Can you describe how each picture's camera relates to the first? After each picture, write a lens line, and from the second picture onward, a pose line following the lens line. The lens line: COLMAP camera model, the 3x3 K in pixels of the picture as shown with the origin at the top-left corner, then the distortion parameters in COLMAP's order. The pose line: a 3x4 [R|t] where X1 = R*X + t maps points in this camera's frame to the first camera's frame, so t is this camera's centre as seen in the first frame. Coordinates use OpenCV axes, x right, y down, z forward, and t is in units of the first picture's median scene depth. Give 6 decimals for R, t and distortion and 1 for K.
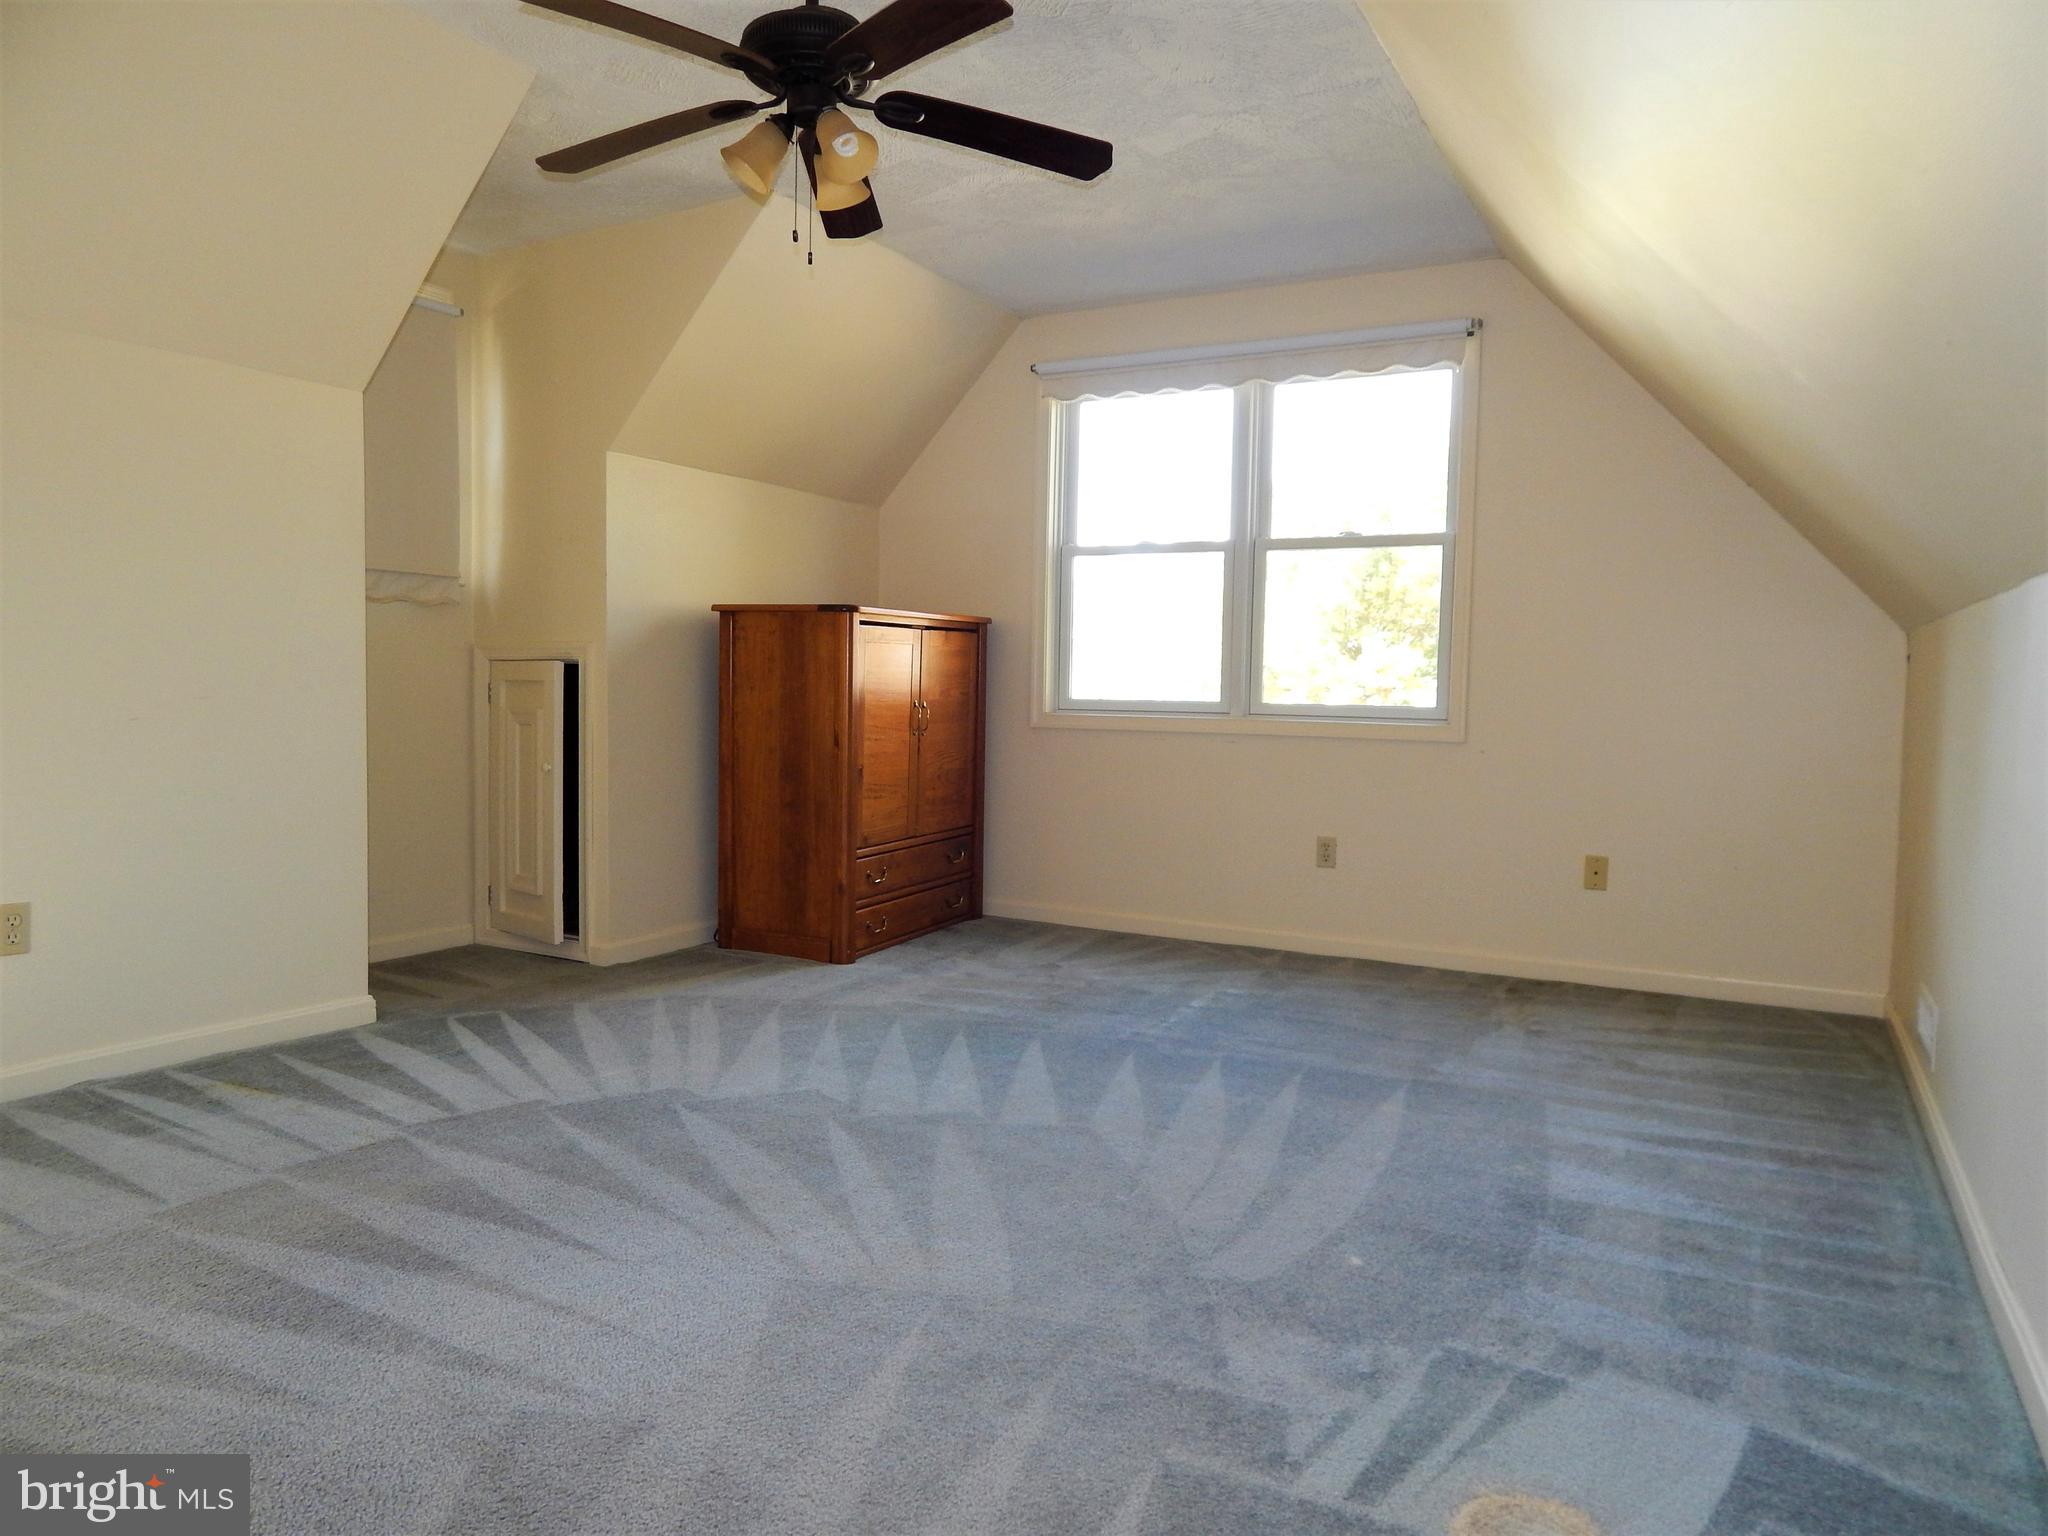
lens RADIAL K [[1362.6, 0, 1024.0], [0, 1362.6, 768.0], [0, 0, 1]] dist [-0.015633, -0.005047]
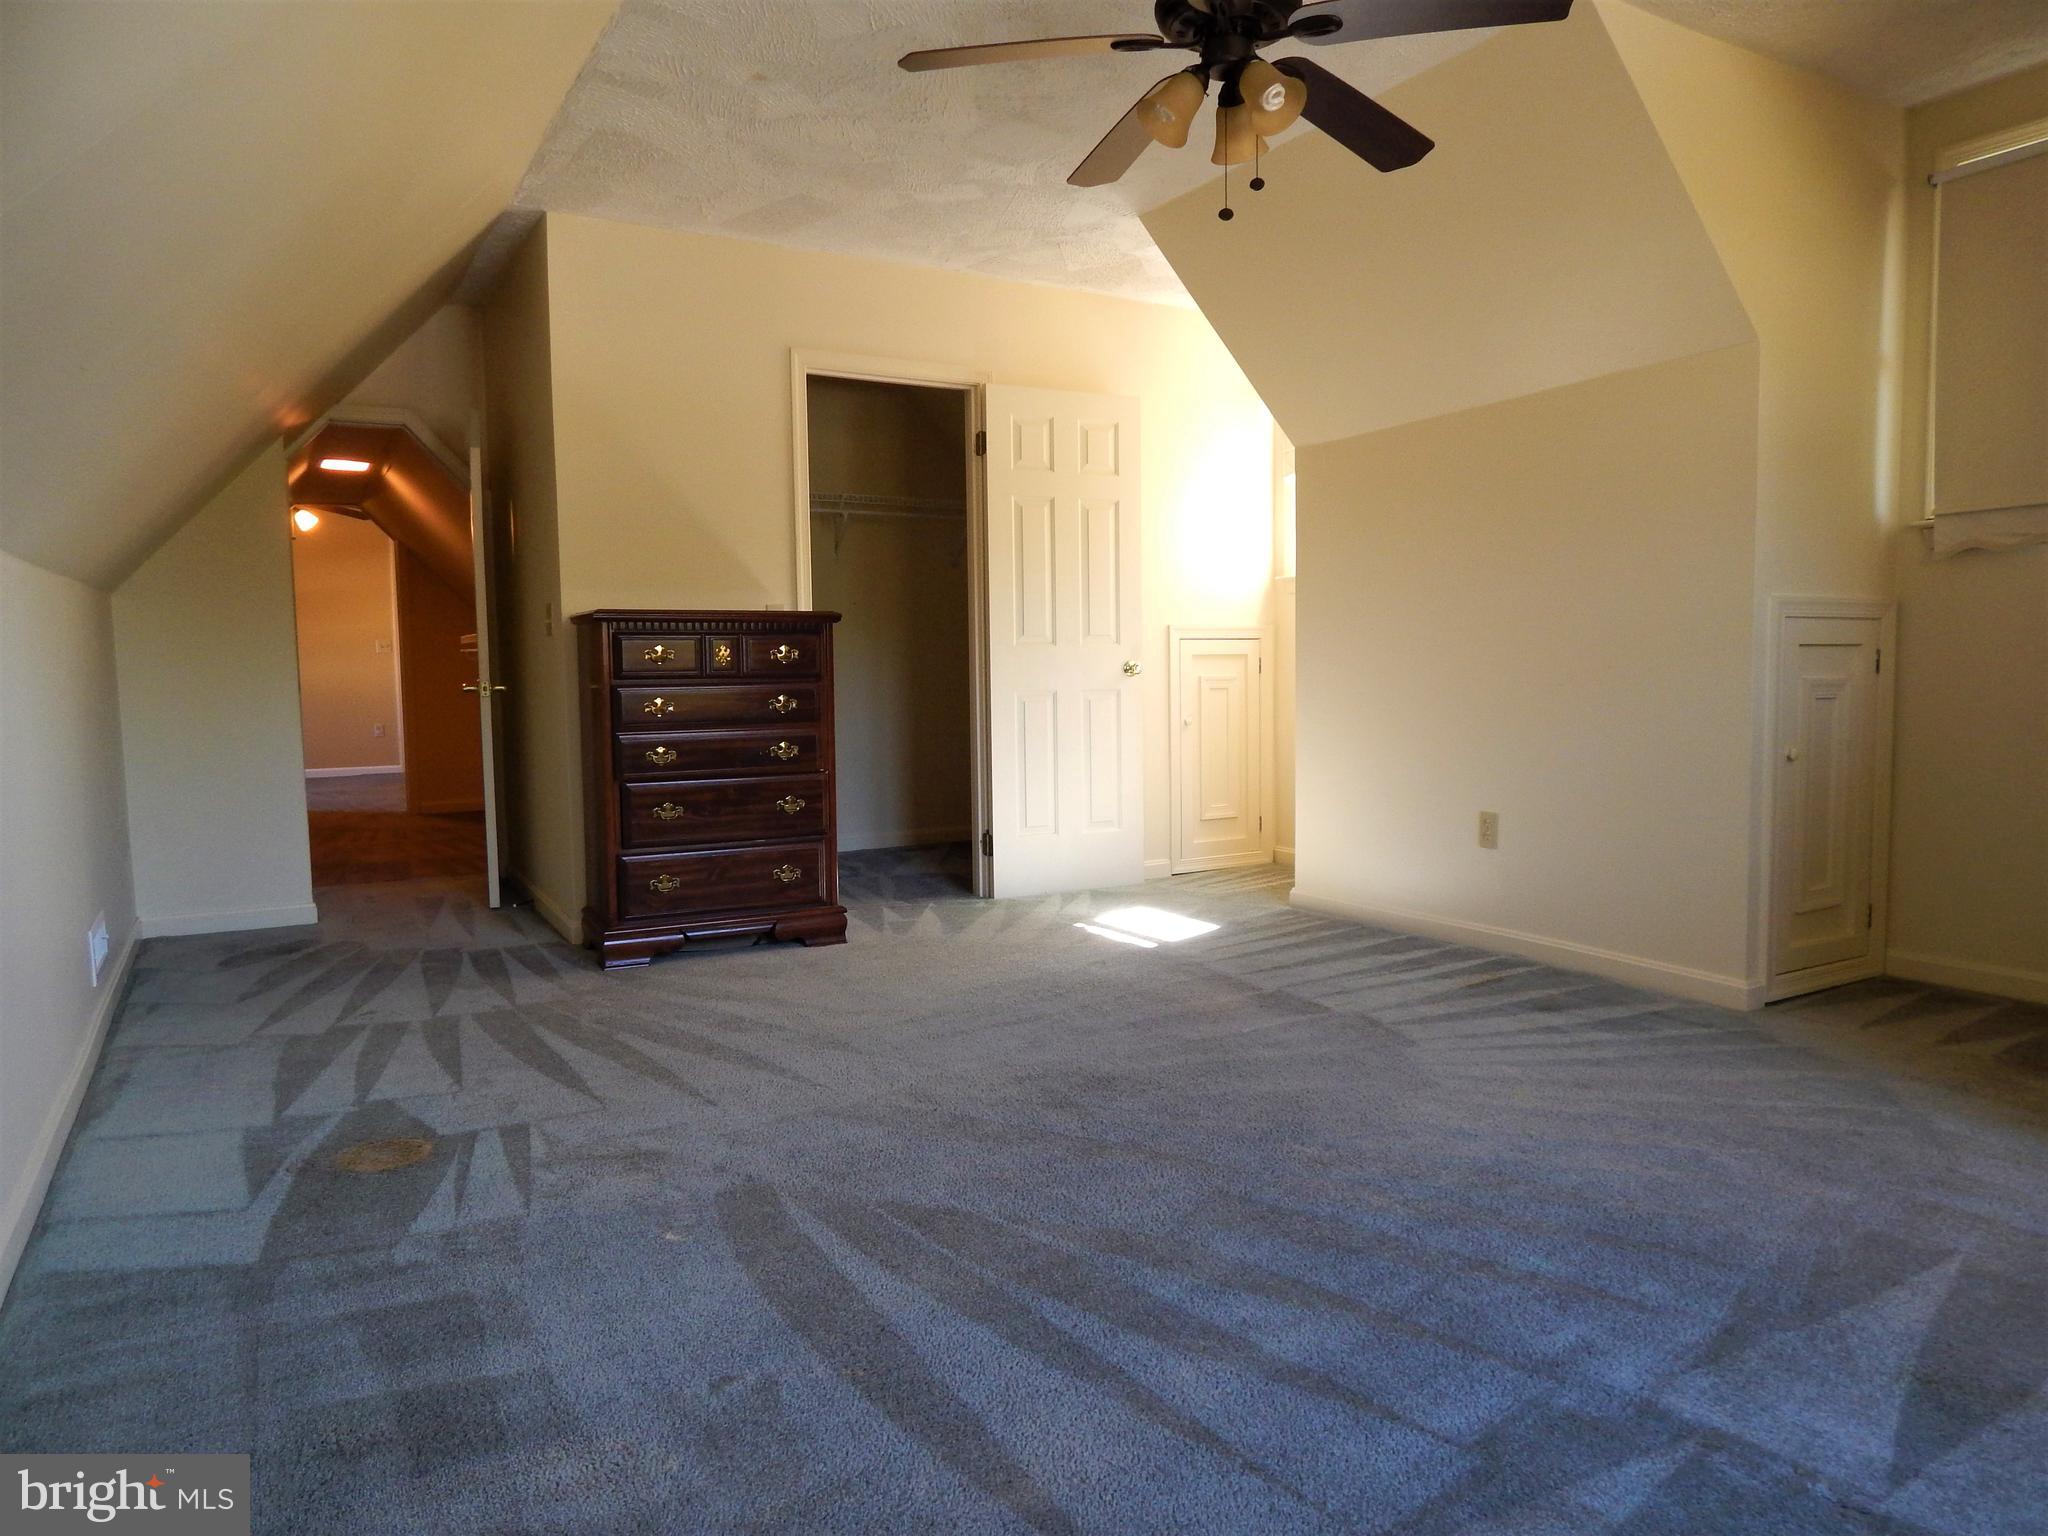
lens RADIAL K [[1362.6, 0, 1024.0], [0, 1362.6, 768.0], [0, 0, 1]] dist [-0.015633, -0.005047]
pose [[-0.527443, 0.056807, -0.847689, 0.697264], [-0.049713, 0.993989, 0.097543, -0.054326], [0.848135, 0.093590, -0.521448, 1.315633]]
